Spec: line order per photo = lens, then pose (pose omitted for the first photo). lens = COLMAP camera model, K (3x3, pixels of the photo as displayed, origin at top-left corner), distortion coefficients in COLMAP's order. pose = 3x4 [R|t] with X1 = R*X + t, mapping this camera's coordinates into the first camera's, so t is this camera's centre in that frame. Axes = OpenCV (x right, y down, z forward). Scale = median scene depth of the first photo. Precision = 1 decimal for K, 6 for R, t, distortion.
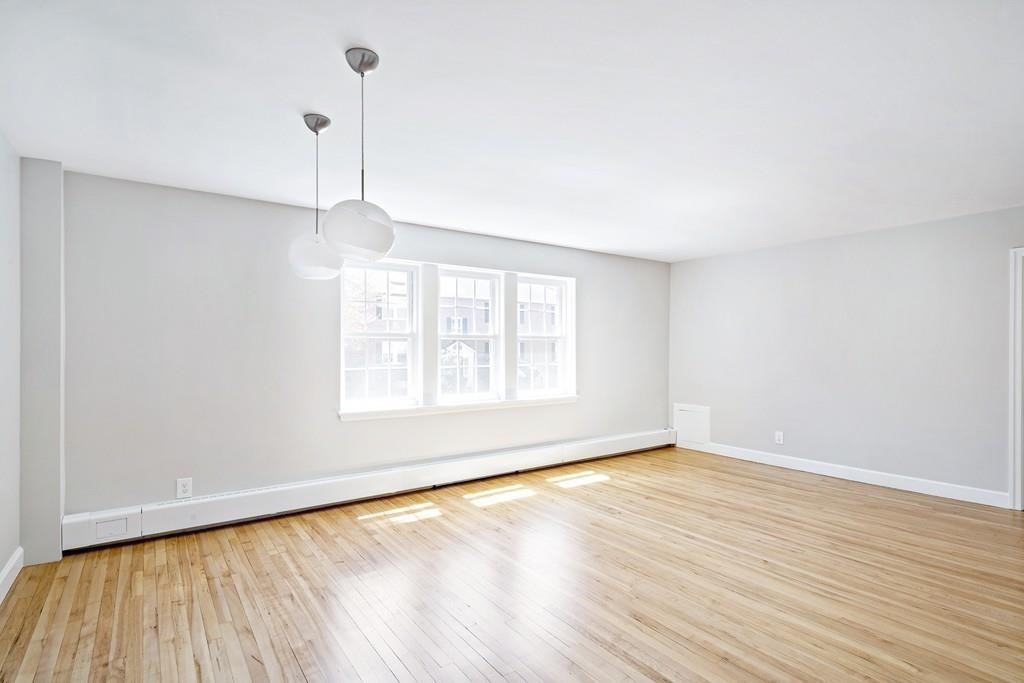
lens RADIAL K [[516.0, 0, 514.7], [0, 516.0, 343.5], [0, 0, 1]] dist [0.005140, -0.000507]
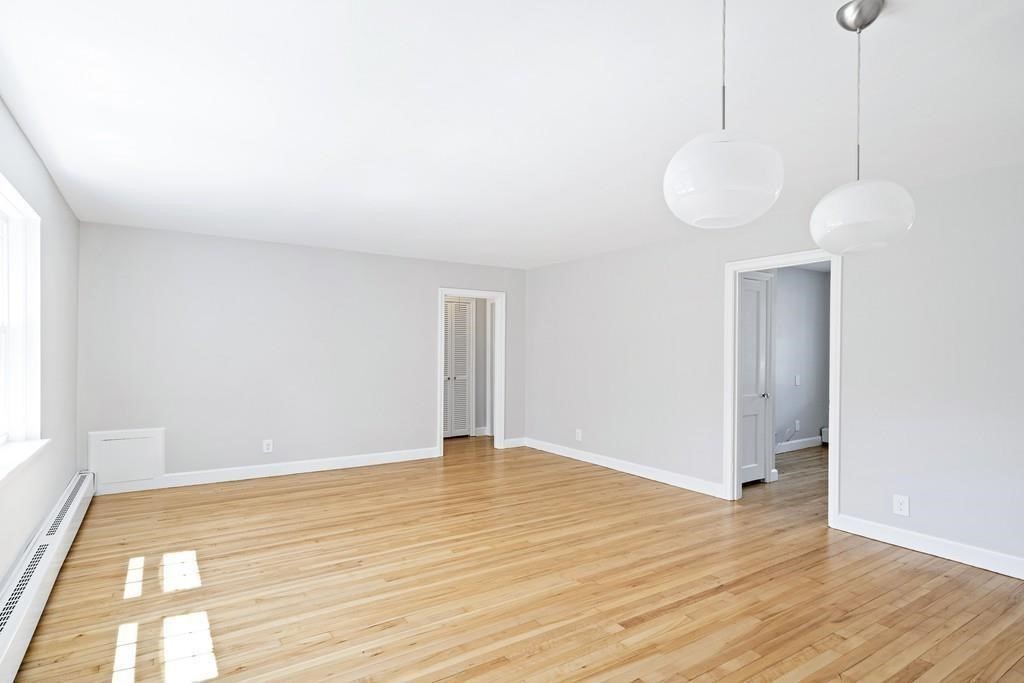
lens RADIAL K [[516.0, 0, 508.3], [0, 516.0, 349.9], [0, 0, 1]] dist [0.005140, -0.000507]
pose [[0.048595, 0.009057, 0.998778, -0.541127], [-0.016749, 0.999826, -0.008252, 0.013500], [-0.998678, -0.016328, 0.048738, 0.718102]]
